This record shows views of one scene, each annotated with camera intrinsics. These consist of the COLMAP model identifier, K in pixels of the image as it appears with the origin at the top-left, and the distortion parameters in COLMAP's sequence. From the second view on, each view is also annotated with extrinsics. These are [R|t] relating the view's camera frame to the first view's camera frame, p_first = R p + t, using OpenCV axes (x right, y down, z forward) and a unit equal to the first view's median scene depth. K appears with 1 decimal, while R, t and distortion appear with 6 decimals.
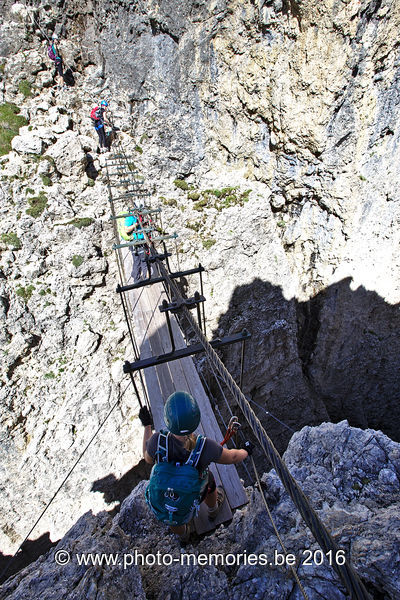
lens RADIAL K [[272.3, 0, 195.4], [0, 272.3, 301.6], [0, 0, 1]] dist [-0.034854, 0.006733]
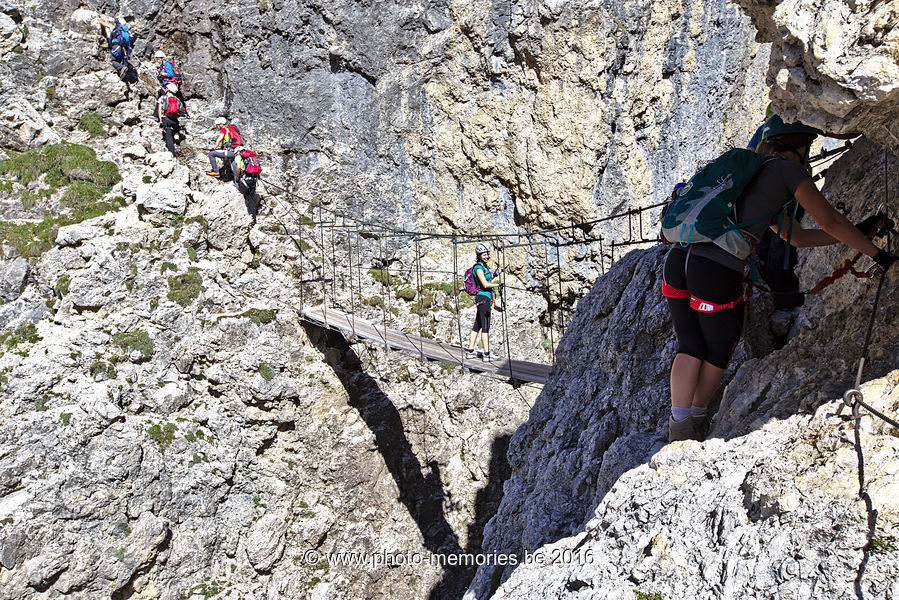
lens RADIAL K [[933.1, 0, 453.1], [0, 933.1, 302.4], [0, 0, 1]] dist [0.021798, 0.000000]
pose [[0.942742, -0.016543, 0.333113, -0.639236], [0.179904, 0.866233, -0.466127, 0.631550], [-0.280843, 0.499365, 0.819610, -0.707002]]
